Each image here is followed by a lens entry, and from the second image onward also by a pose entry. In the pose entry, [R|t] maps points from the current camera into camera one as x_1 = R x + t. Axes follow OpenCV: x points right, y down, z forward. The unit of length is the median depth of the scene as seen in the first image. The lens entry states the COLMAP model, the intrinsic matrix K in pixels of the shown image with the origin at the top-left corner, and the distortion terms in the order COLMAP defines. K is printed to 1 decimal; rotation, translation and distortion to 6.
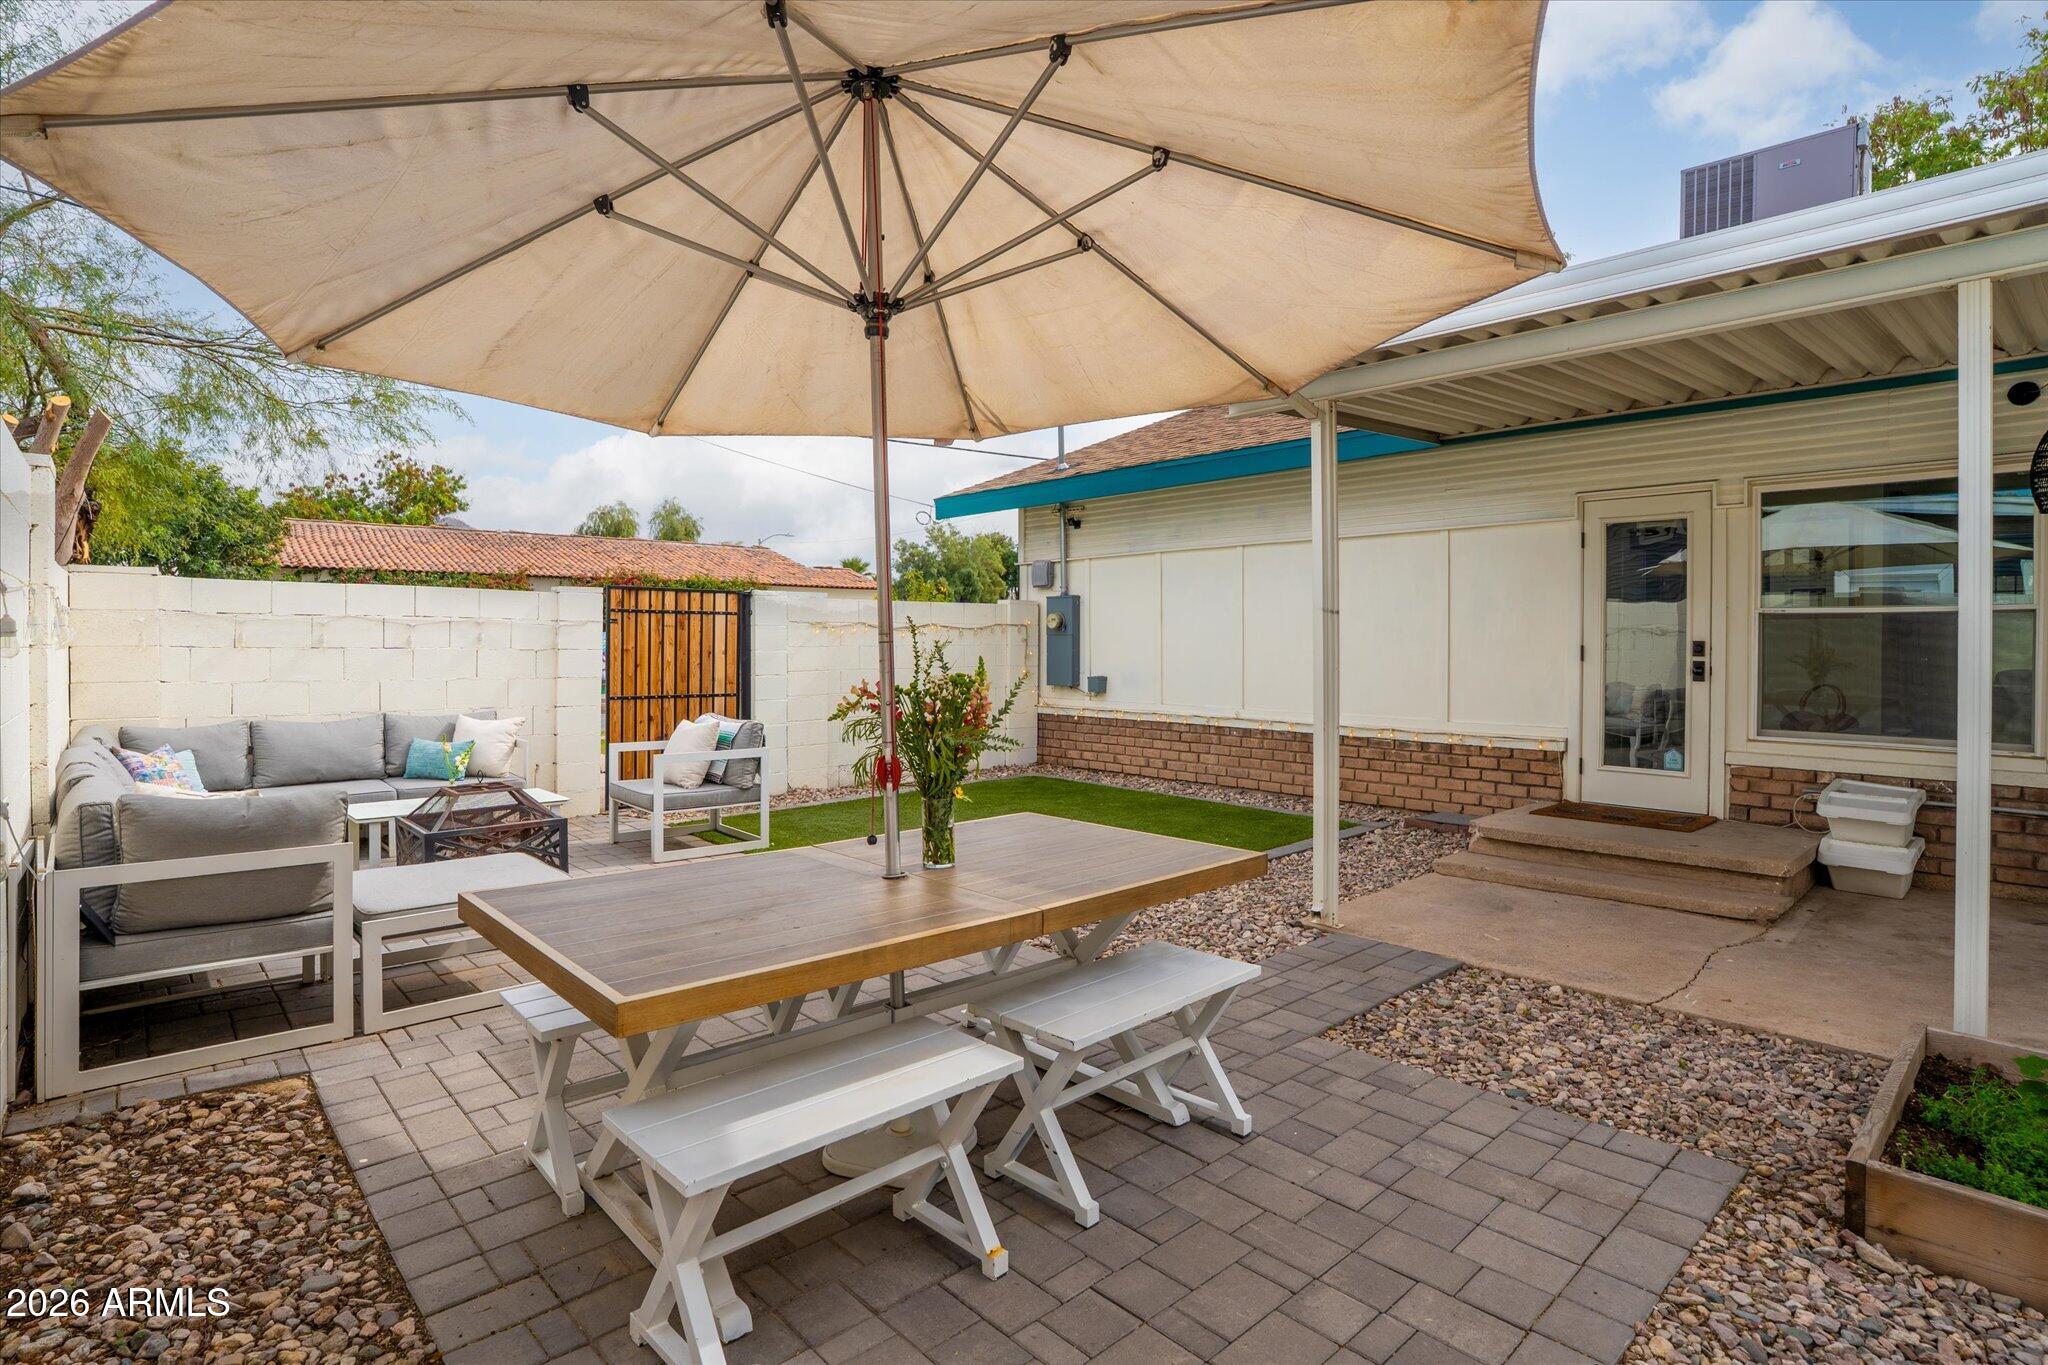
lens RADIAL K [[1039.0, 0, 1025.6], [0, 1039.0, 662.3], [0, 0, 1]] dist [-0.026281, -0.000348]
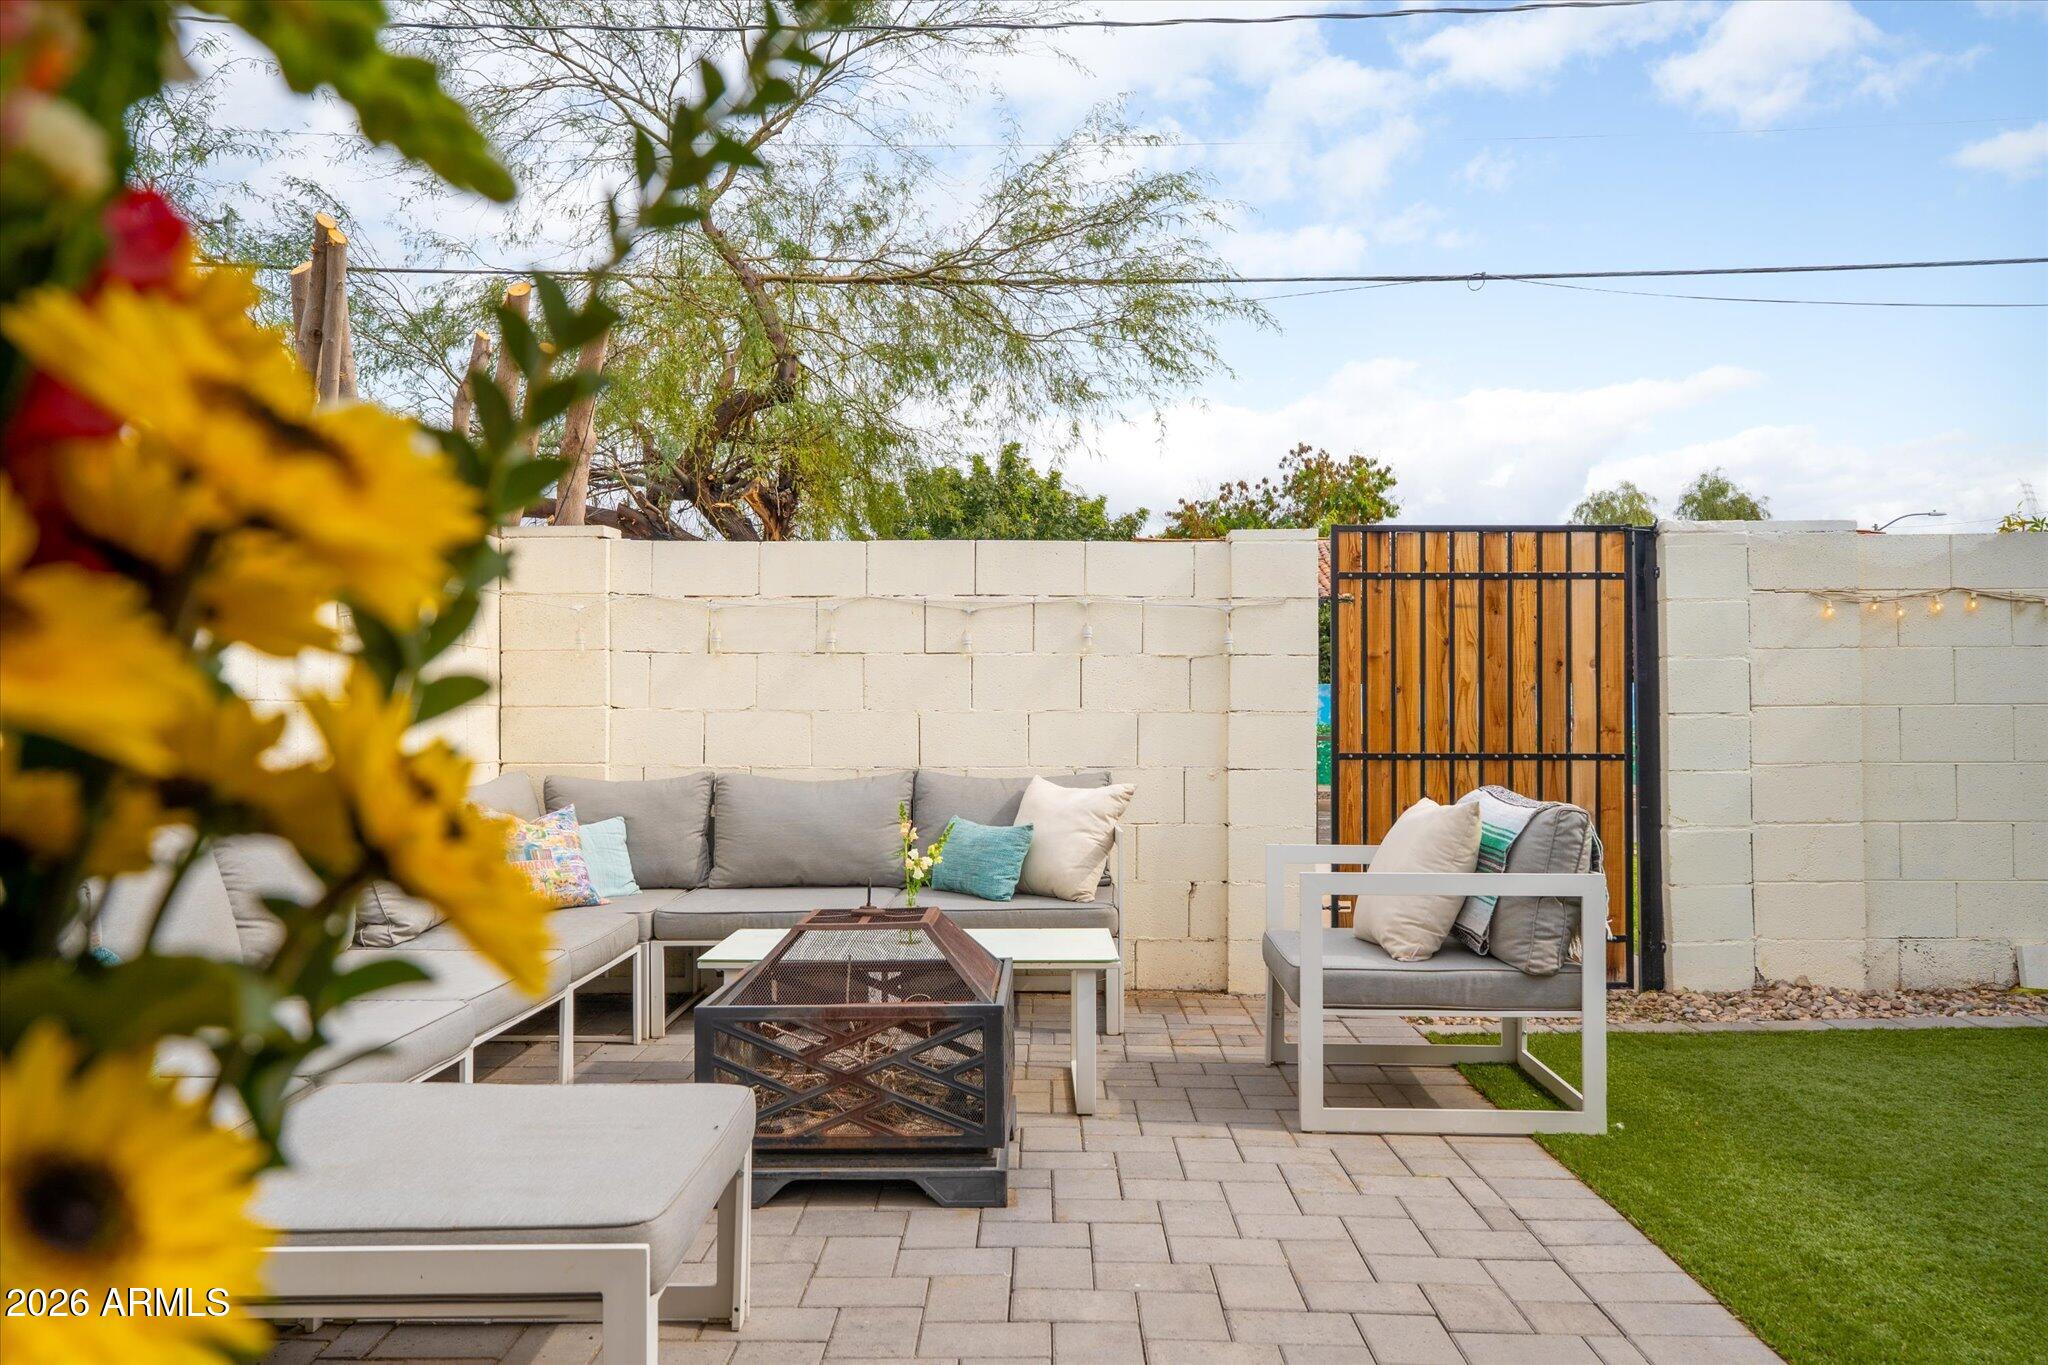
lens RADIAL K [[1595.2, 0, 1002.5], [0, 1595.2, 681.5], [0, 0, 1]] dist [0.004969, 0.004570]
pose [[0.723617, -0.020764, -0.689890, 0.002931], [-0.006578, 0.999295, -0.036975, 0.027355], [0.690171, 0.031294, 0.722970, 0.331299]]
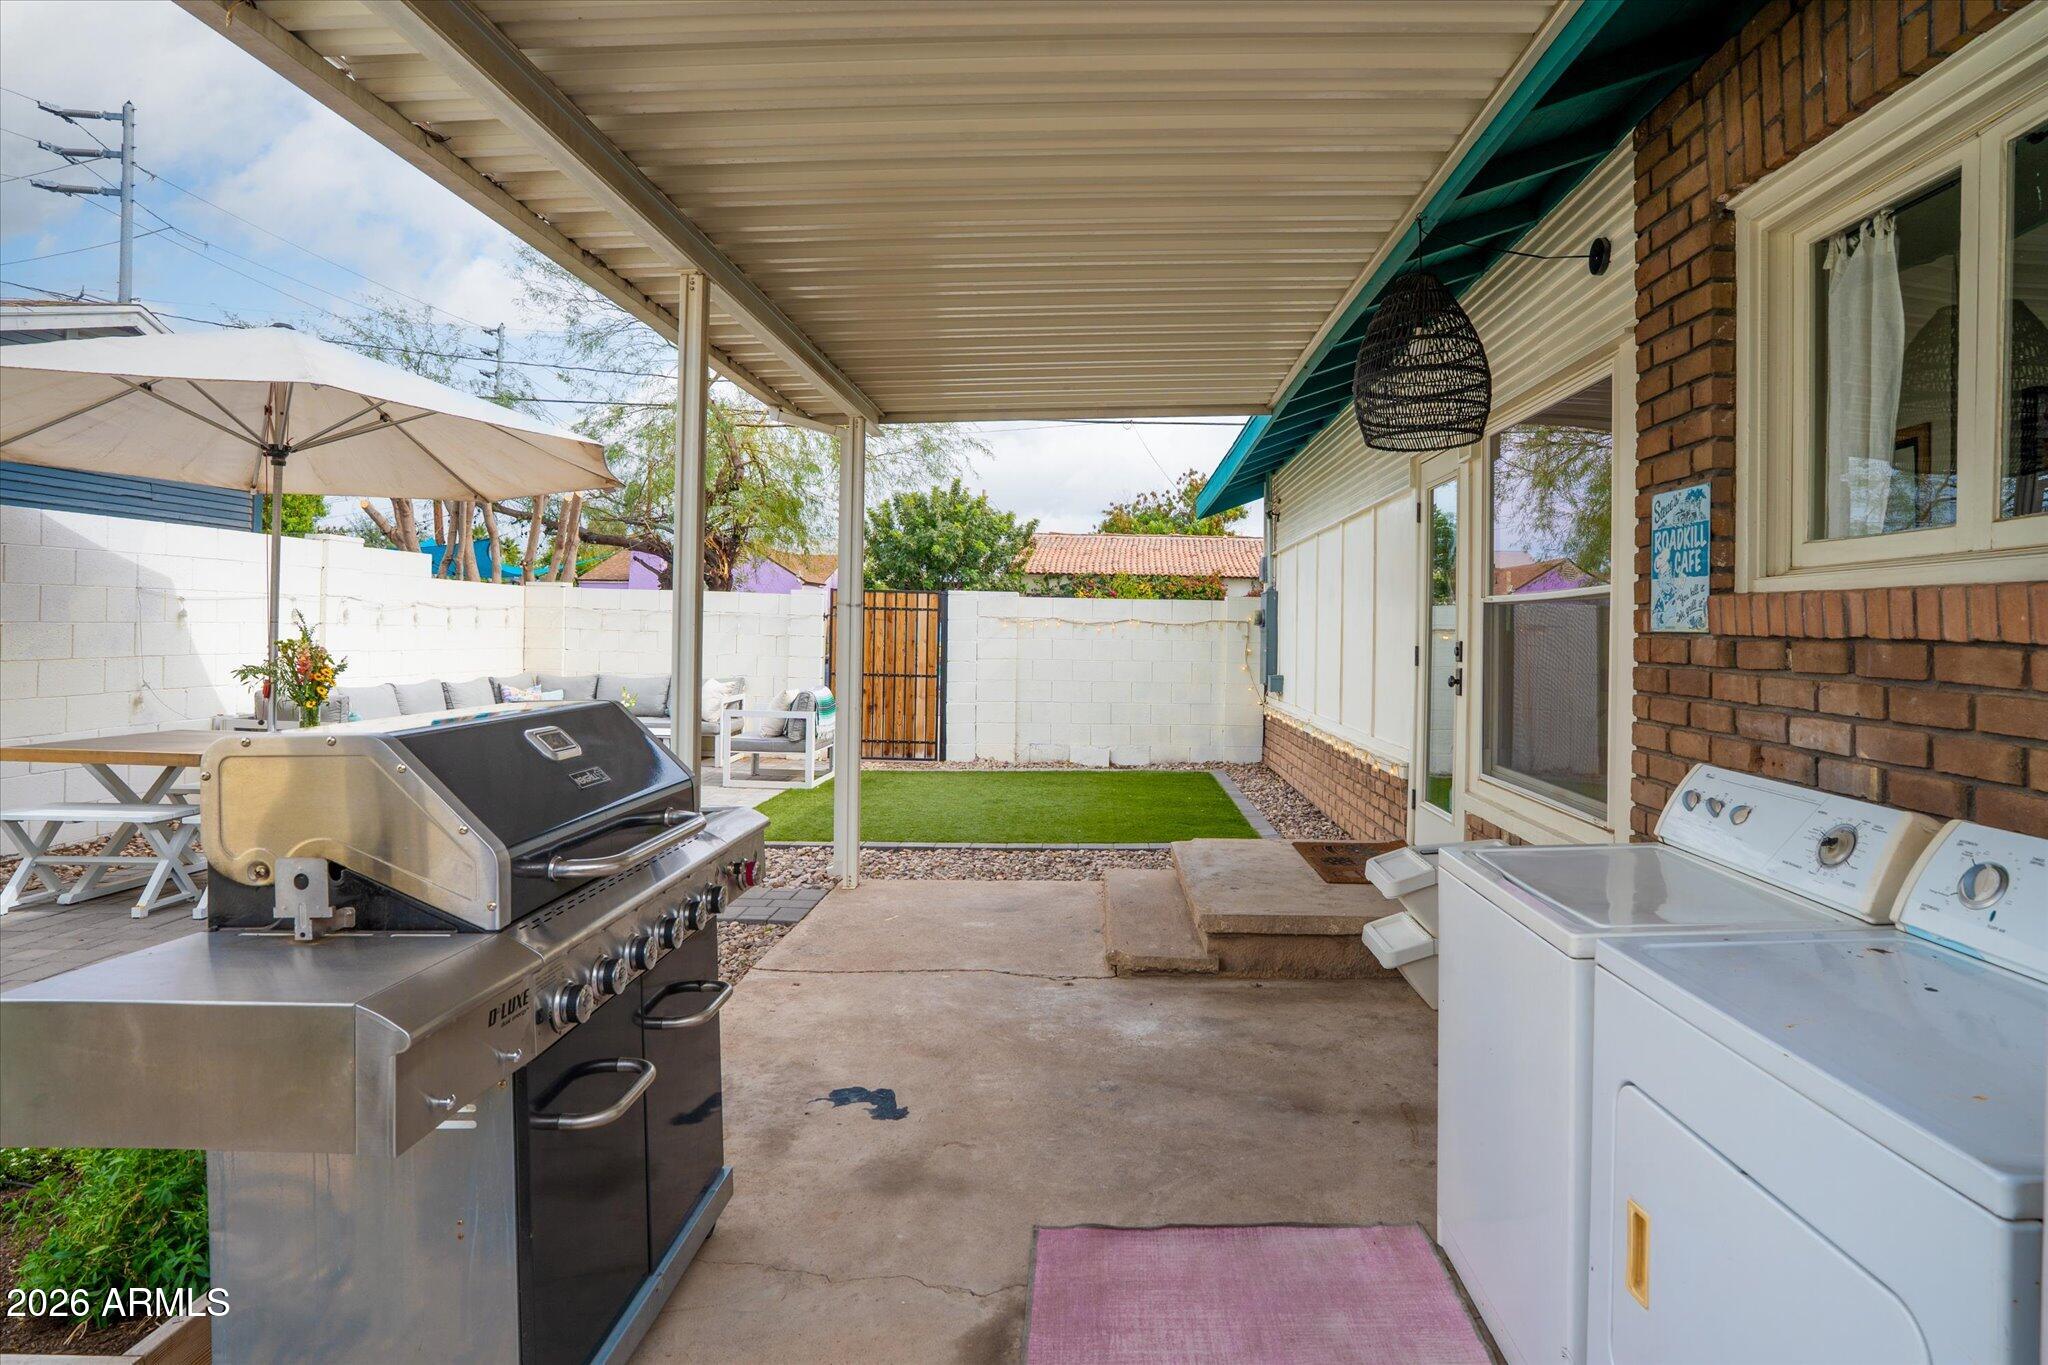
lens RADIAL K [[1108.1, 0, 1046.3], [0, 1108.1, 691.5], [0, 0, 1]] dist [-0.045081, 0.008008]
pose [[0.717307, 0.047467, -0.695139, 0.750481], [-0.031733, 0.998867, 0.035462, -0.001596], [0.696034, -0.003379, 0.718001, 0.166636]]
